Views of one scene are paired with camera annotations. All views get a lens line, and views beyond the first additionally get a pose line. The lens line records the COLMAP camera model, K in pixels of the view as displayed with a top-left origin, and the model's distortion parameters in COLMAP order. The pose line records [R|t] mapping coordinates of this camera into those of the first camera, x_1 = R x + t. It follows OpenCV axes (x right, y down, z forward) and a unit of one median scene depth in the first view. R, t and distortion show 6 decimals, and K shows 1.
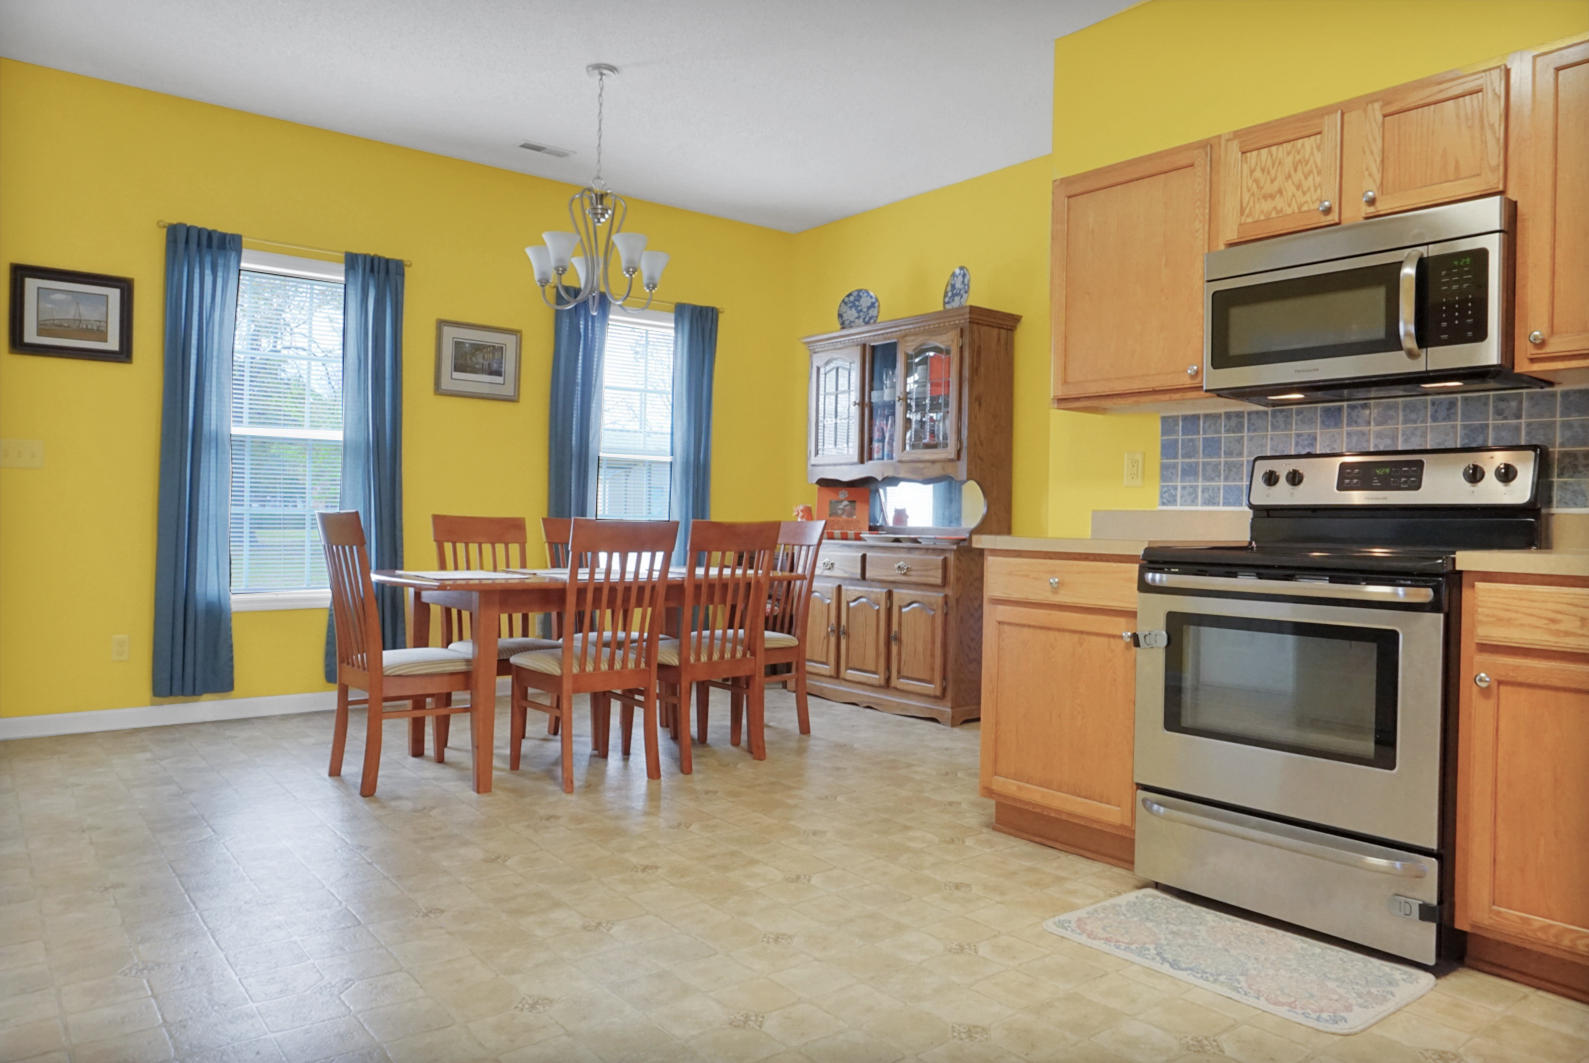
lens RADIAL K [[1075.3, 0, 794.5], [0, 1075.3, 531.5], [0, 0, 1]] dist [-0.039218, 0.003188]
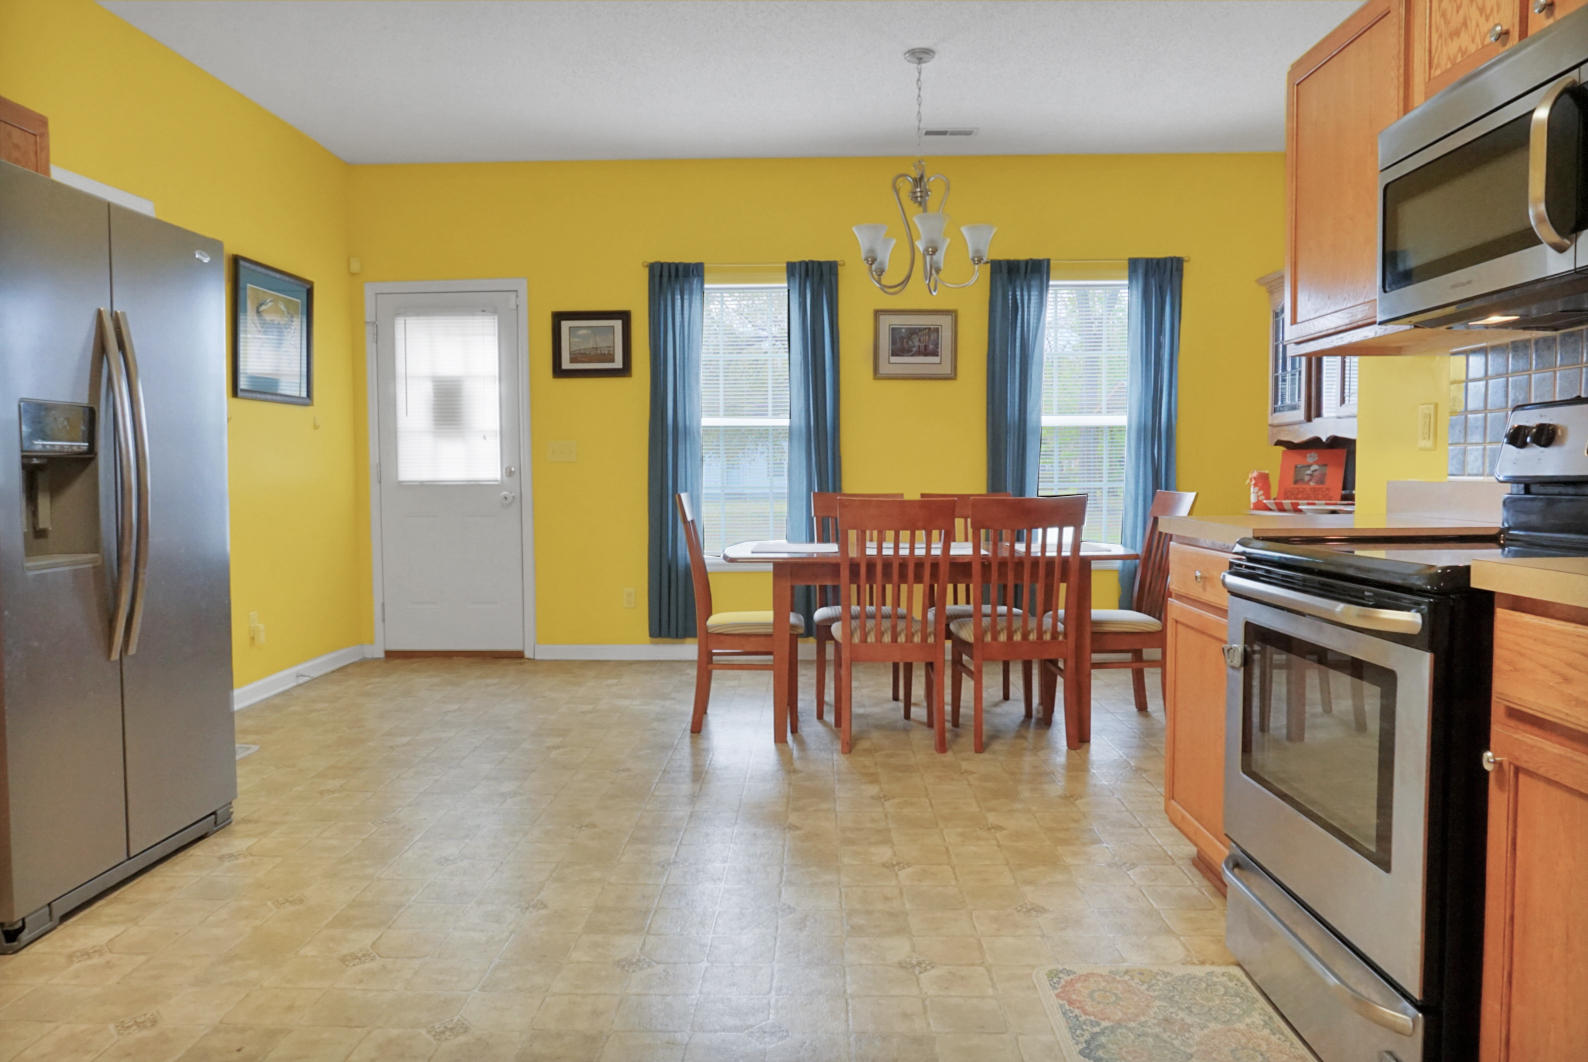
lens RADIAL K [[1078.2, 0, 798.0], [0, 1078.2, 528.6], [0, 0, 1]] dist [-0.058943, 0.047766]
pose [[0.771248, 0.009427, -0.636465, 0.430246], [0.012700, 0.999463, 0.030193, -0.014331], [0.636408, -0.031369, 0.770715, 0.142919]]
